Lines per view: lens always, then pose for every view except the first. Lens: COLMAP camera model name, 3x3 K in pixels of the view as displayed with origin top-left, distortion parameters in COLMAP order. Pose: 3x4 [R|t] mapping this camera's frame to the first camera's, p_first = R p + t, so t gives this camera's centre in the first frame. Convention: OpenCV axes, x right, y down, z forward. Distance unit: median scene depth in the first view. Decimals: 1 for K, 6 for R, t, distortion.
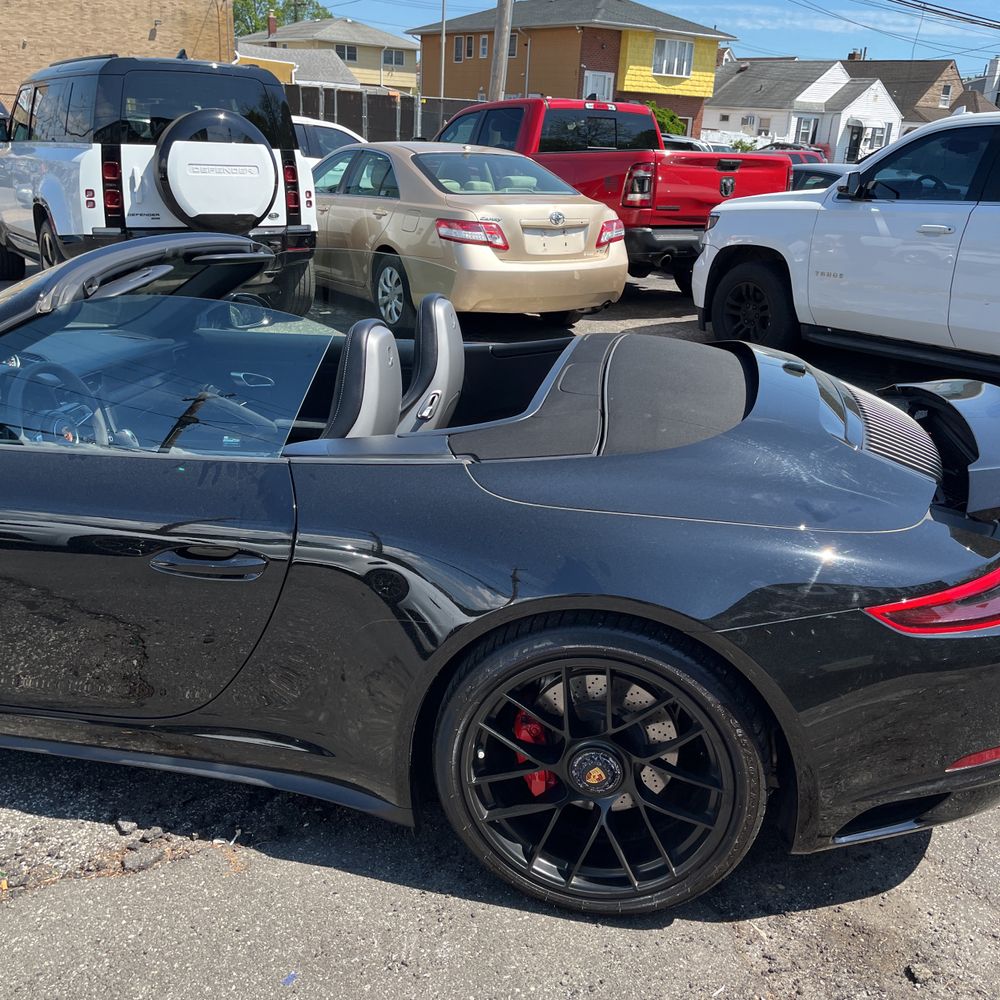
lens RADIAL K [[1010.0, 0, 501.6], [0, 1010.0, 506.3], [0, 0, 1]] dist [0.071189, -0.097429]
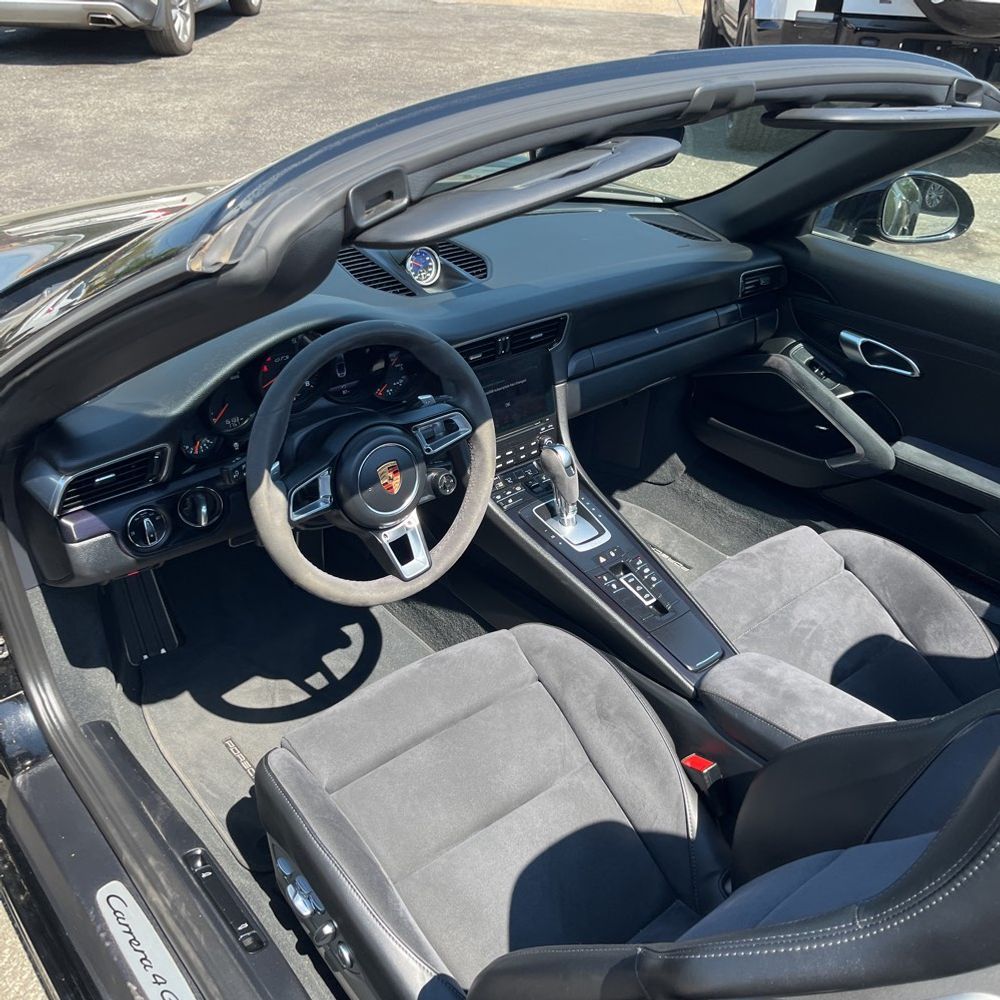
lens RADIAL K [[1010.0, 0, 501.6], [0, 1010.0, 506.3], [0, 0, 1]] dist [0.071189, -0.097429]
pose [[0.776949, 0.332086, -0.534854, -0.043902], [-0.228243, 0.940346, 0.252297, -0.065023], [0.586733, -0.073945, 0.806397, 0.221957]]
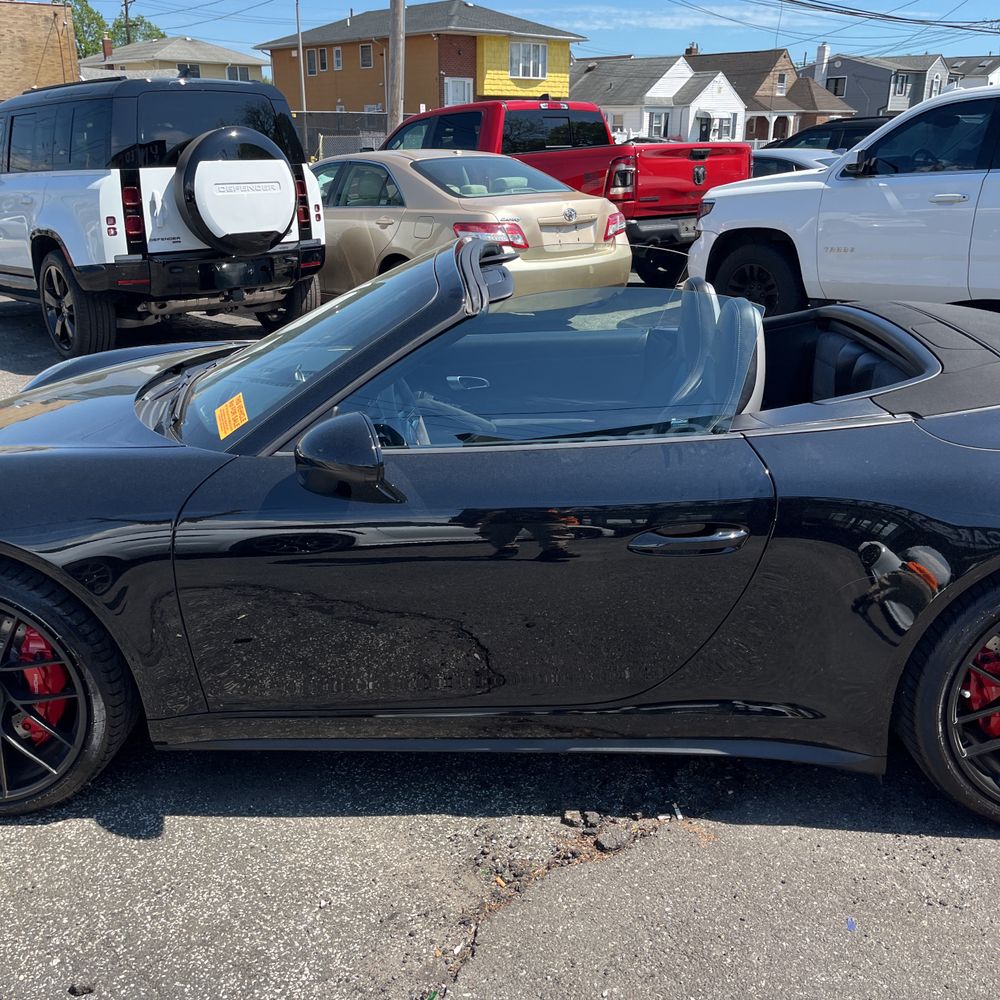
lens RADIAL K [[1010.0, 0, 501.6], [0, 1010.0, 506.3], [0, 0, 1]] dist [0.071189, -0.097429]
pose [[0.988142, -0.100926, 0.115712, -0.159535], [0.101691, 0.994816, -0.000712, 0.000826], [-0.115040, 0.012470, 0.993283, 0.001161]]
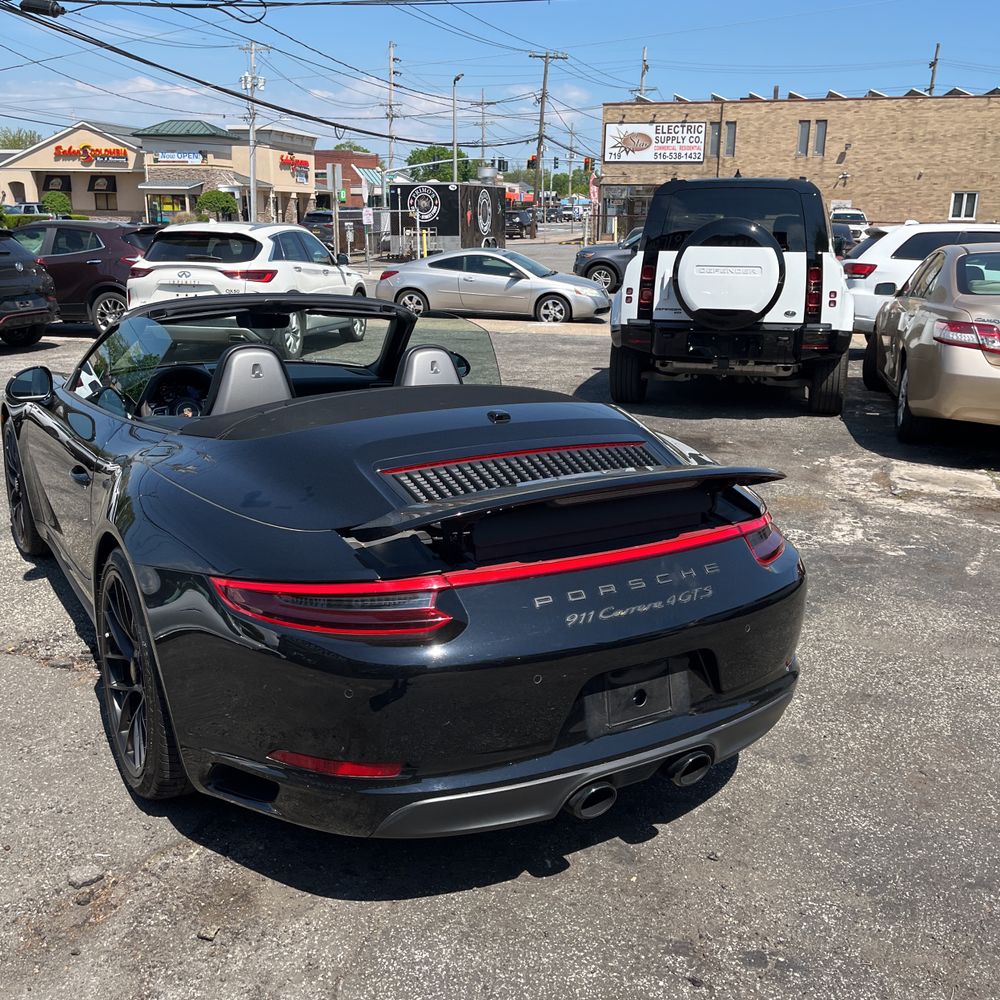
lens RADIAL K [[1010.0, 0, 501.6], [0, 1010.0, 506.3], [0, 0, 1]] dist [0.071189, -0.097429]
pose [[0.659572, 0.163698, -0.733599, 0.377323], [-0.245906, 0.969282, -0.004803, -0.015129], [0.710278, 0.183565, 0.679565, 0.113266]]
